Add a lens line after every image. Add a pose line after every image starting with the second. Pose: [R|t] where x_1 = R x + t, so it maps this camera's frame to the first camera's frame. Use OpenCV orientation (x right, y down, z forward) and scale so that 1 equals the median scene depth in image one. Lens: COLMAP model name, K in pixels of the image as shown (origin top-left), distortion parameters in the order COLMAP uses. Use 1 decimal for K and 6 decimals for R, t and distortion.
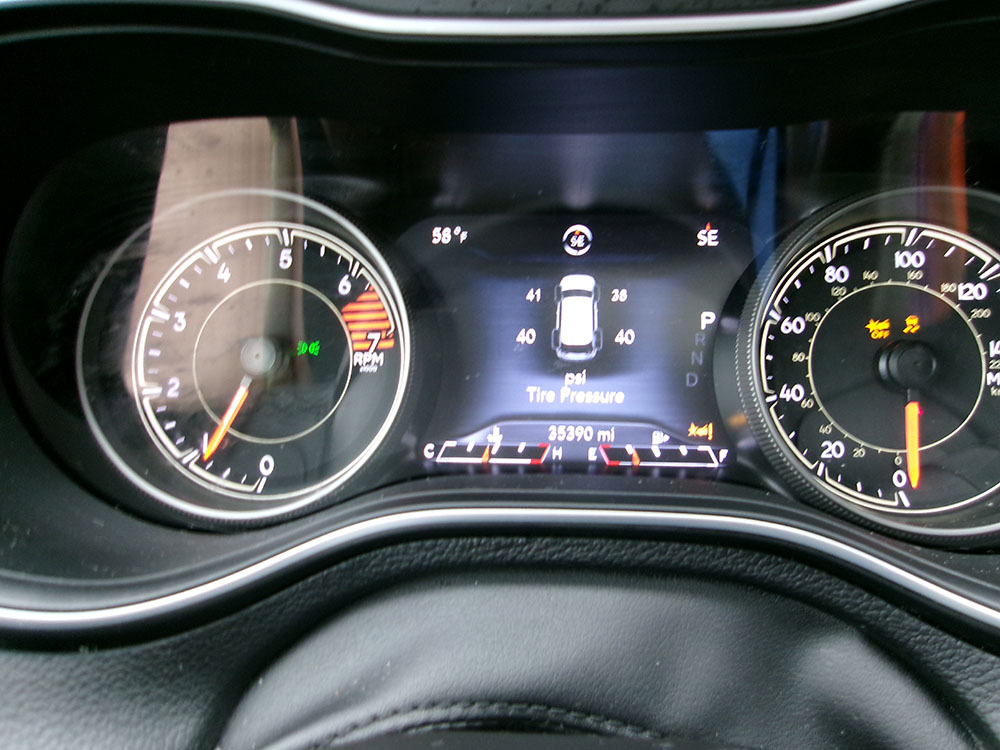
lens RADIAL K [[778.4, 0, 500.0], [0, 778.4, 375.0], [0, 0, 1]] dist [-0.039958, 0.063460]
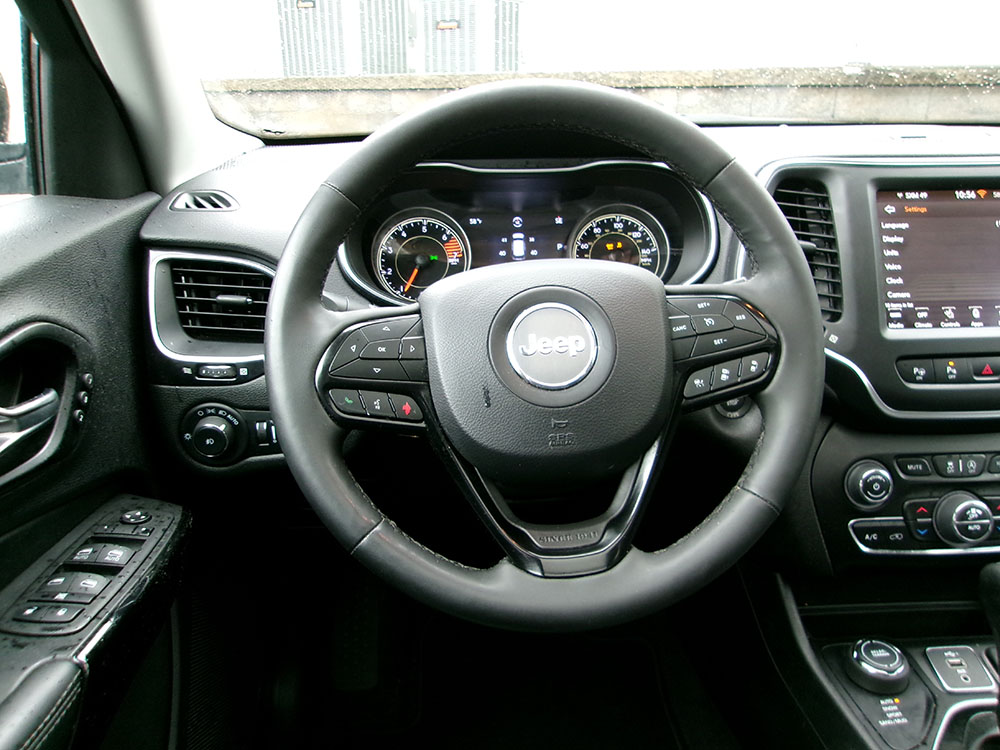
lens RADIAL K [[778.4, 0, 500.0], [0, 778.4, 375.0], [0, 0, 1]] dist [-0.039958, 0.063460]
pose [[0.992882, -0.037327, 0.113106, -0.354454], [0.039497, 0.999075, -0.017010, 0.501446], [-0.112367, 0.021356, 0.993437, -2.126476]]
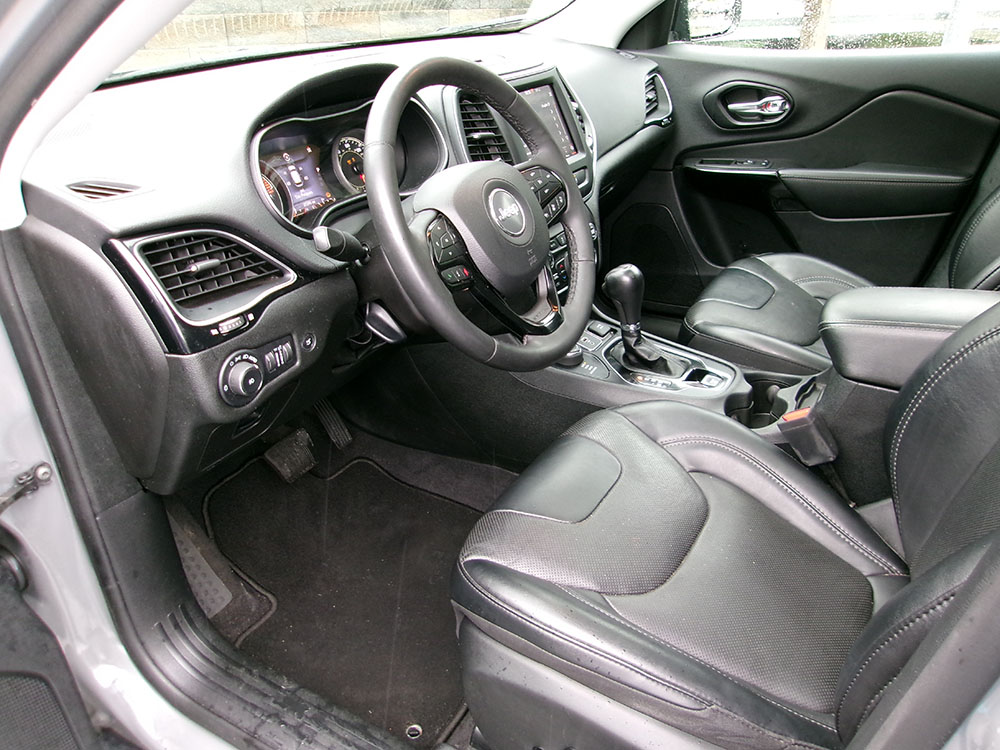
lens RADIAL K [[778.4, 0, 500.0], [0, 778.4, 375.0], [0, 0, 1]] dist [-0.039958, 0.063460]
pose [[0.461155, -0.415510, 0.784020, -3.025837], [0.325867, 0.901147, 0.285911, 0.051587], [-0.825316, 0.123637, 0.550969, -1.973959]]
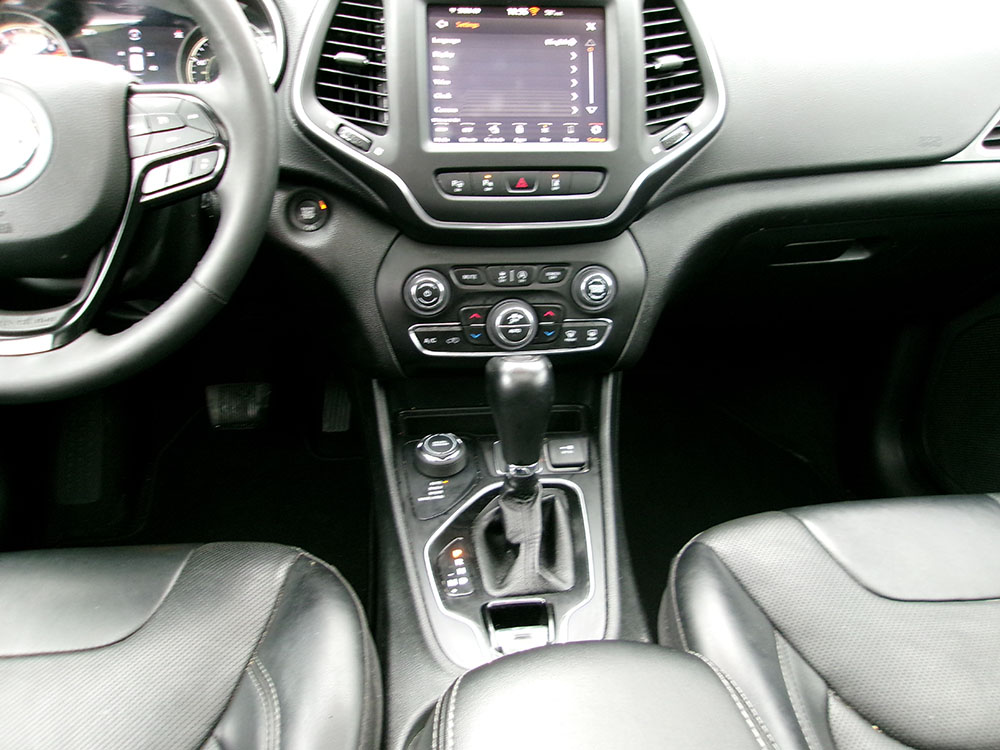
lens RADIAL K [[778.4, 0, 500.0], [0, 778.4, 375.0], [0, 0, 1]] dist [-0.039958, 0.063460]
pose [[0.982929, -0.057613, 0.174732, 0.939270], [0.029616, 0.986867, 0.158795, 0.734886], [-0.181586, -0.150910, 0.971727, -2.529632]]
